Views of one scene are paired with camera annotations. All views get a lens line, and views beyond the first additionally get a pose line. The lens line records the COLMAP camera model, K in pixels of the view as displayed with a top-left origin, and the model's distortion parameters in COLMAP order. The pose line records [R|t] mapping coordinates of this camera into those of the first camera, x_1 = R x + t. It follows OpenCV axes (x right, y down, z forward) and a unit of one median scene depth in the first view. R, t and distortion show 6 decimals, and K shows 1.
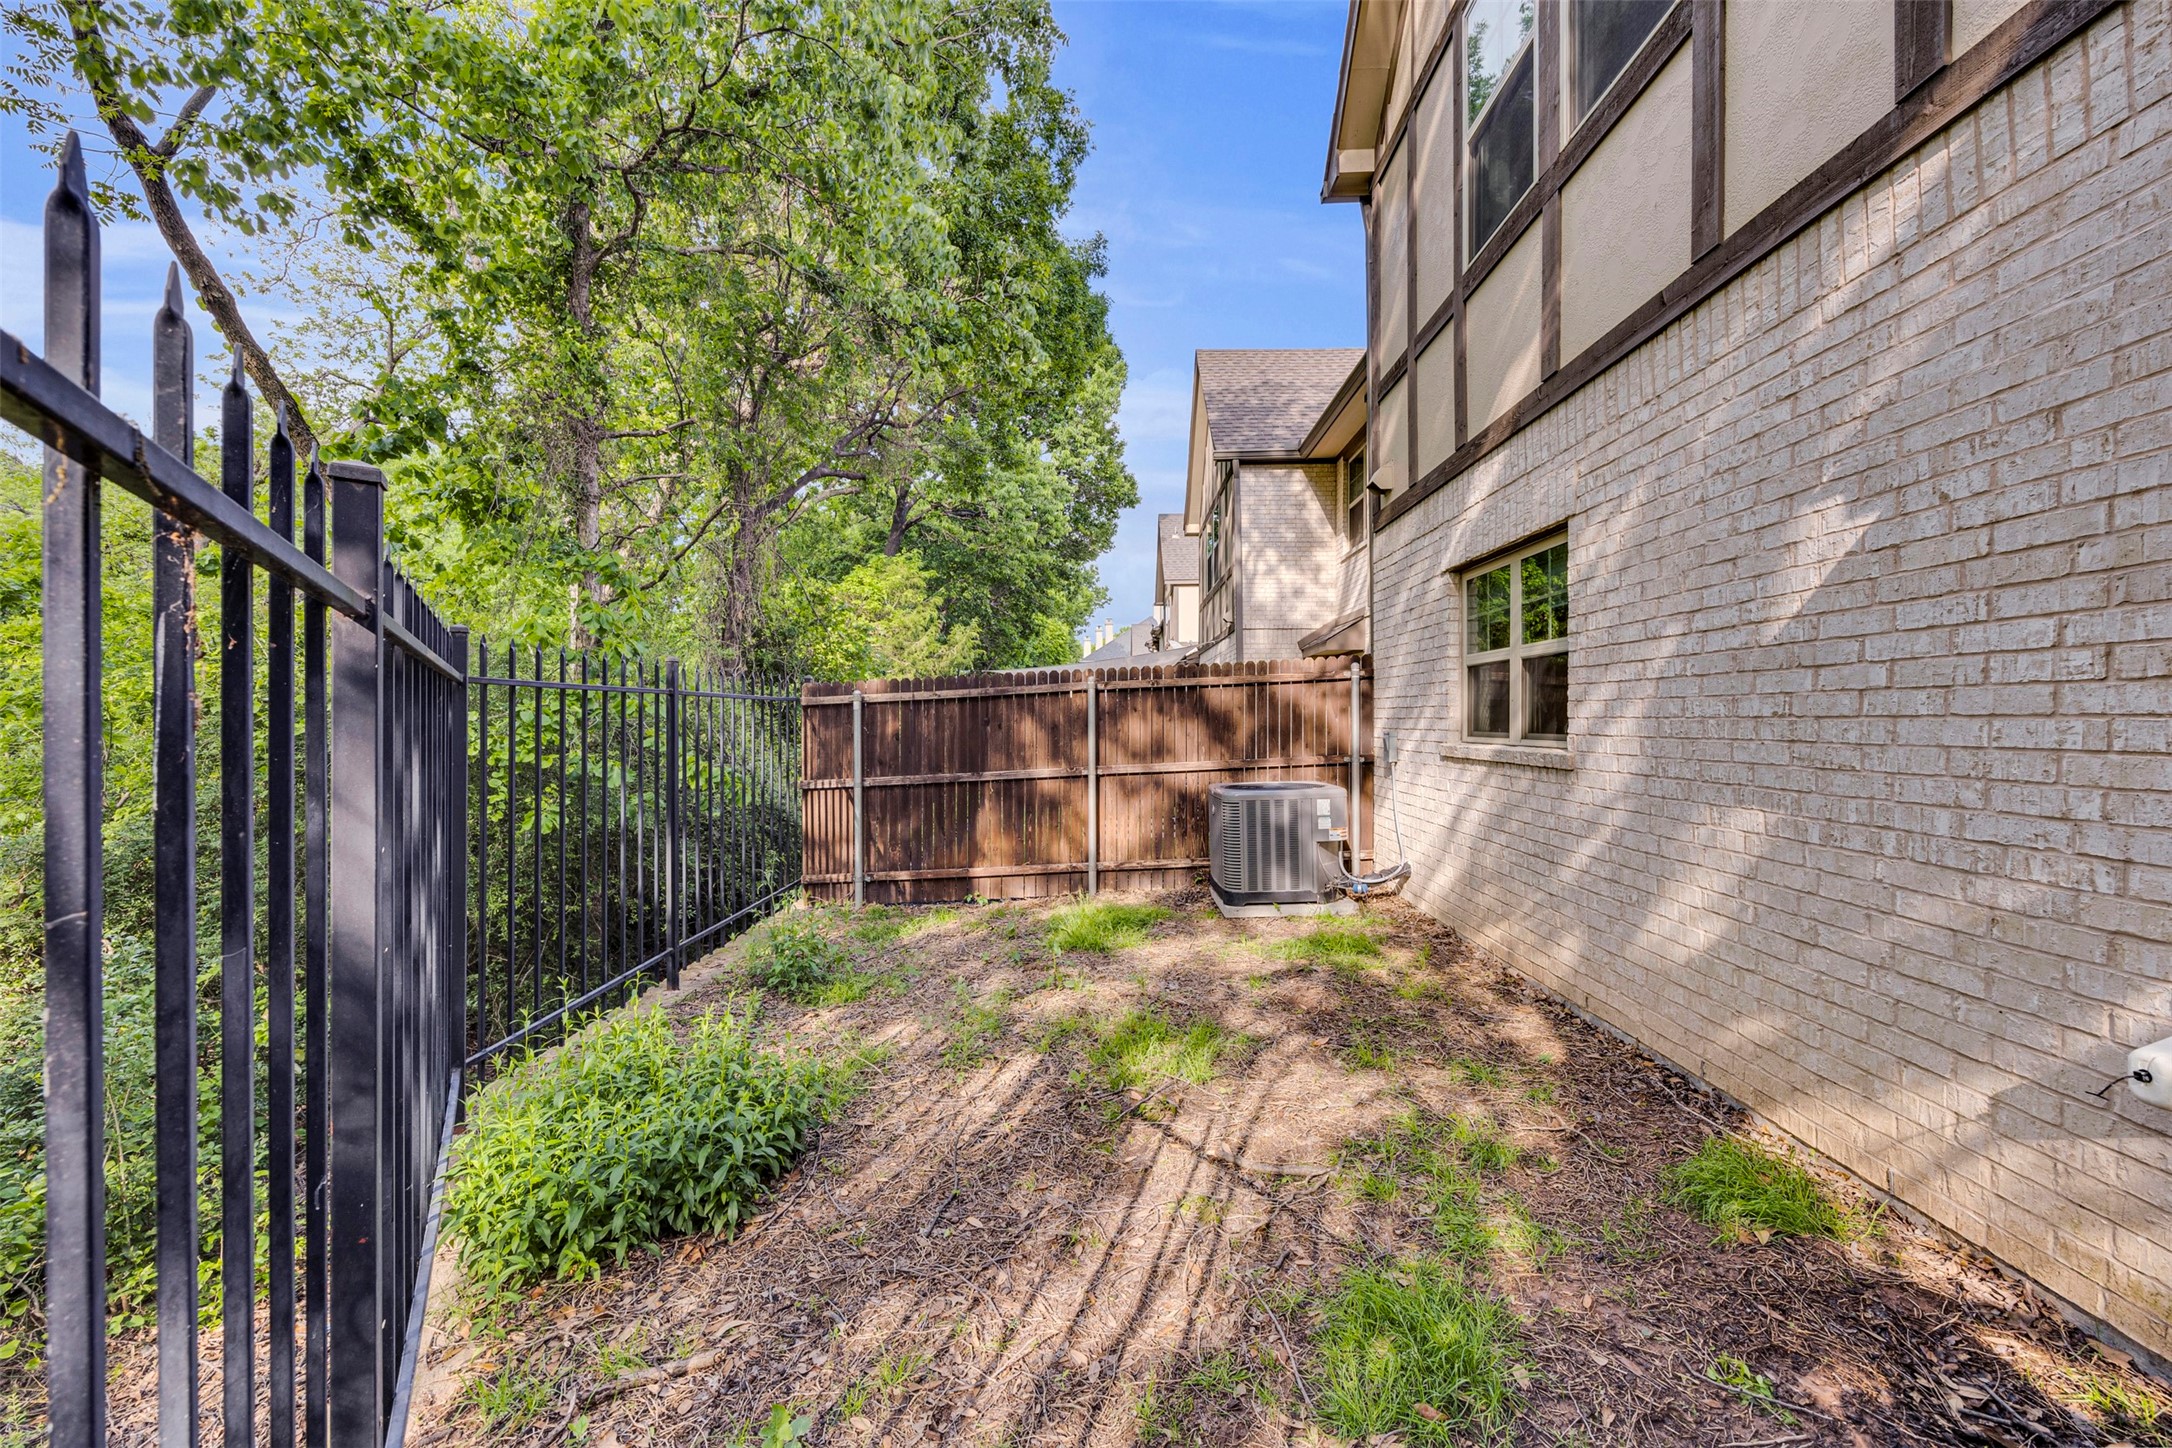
lens RADIAL K [[890.4, 0, 1087.5], [0, 890.4, 719.4], [0, 0, 1]] dist [0.001351, 0.000418]
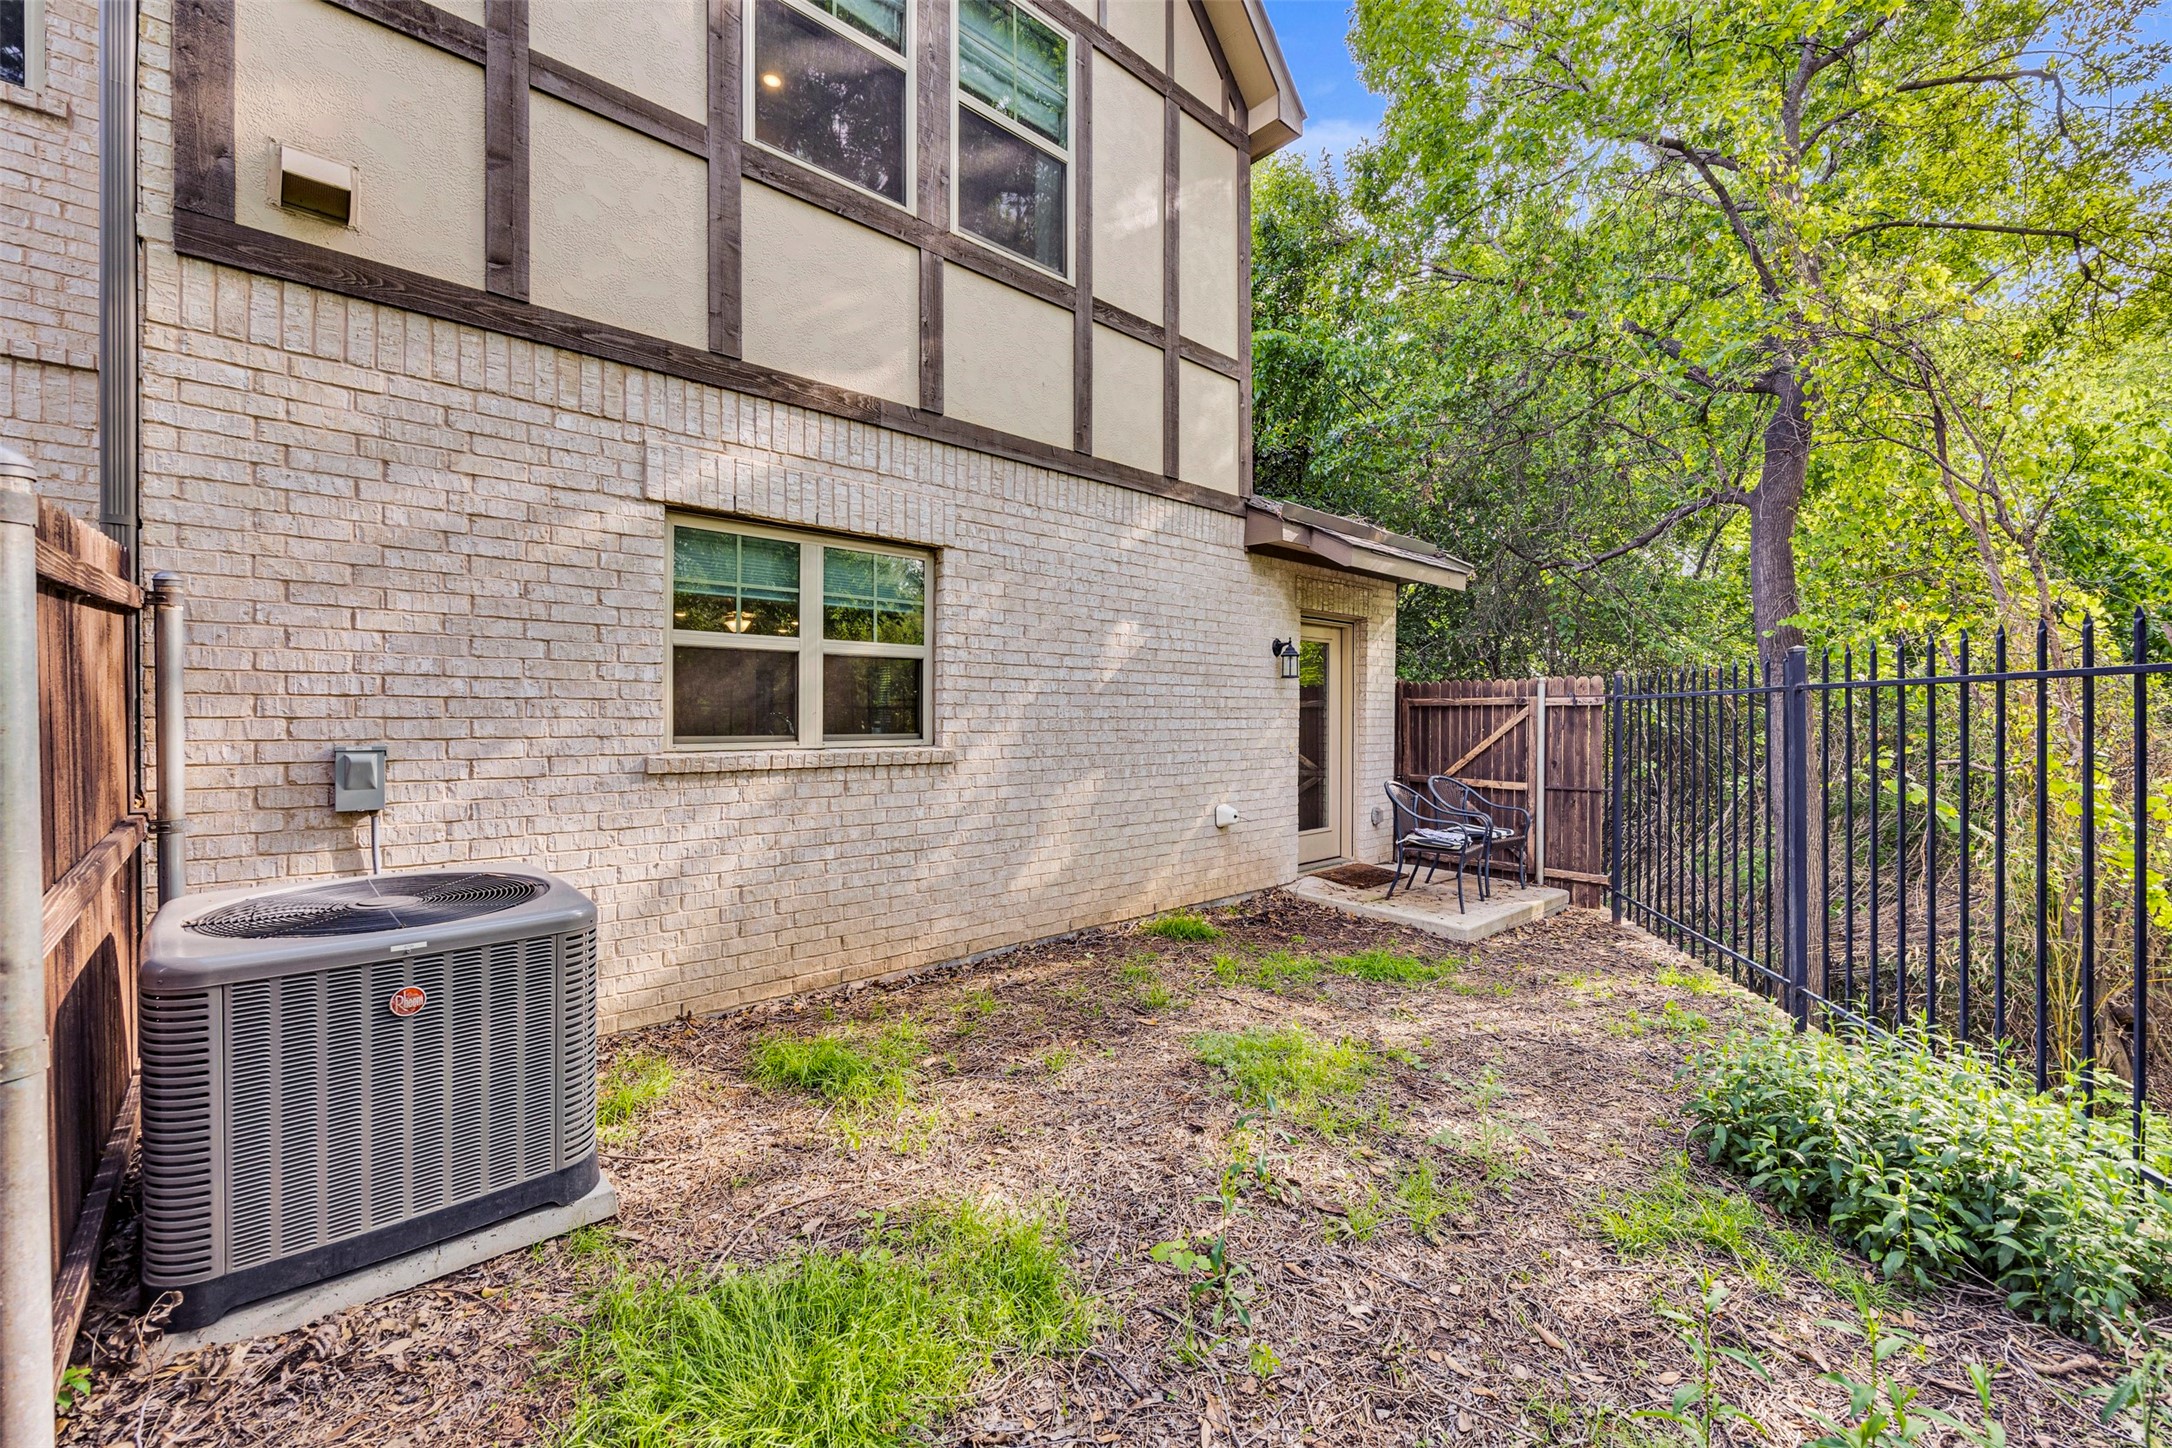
lens RADIAL K [[890.4, 0, 1088.5], [0, 890.4, 727.0], [0, 0, 1]] dist [0.001351, 0.000418]
pose [[-0.706727, 0.003362, 0.707478, -0.594037], [0.005119, 0.999987, 0.000361, 0.015709], [-0.707468, 0.003877, -0.706735, 2.419766]]
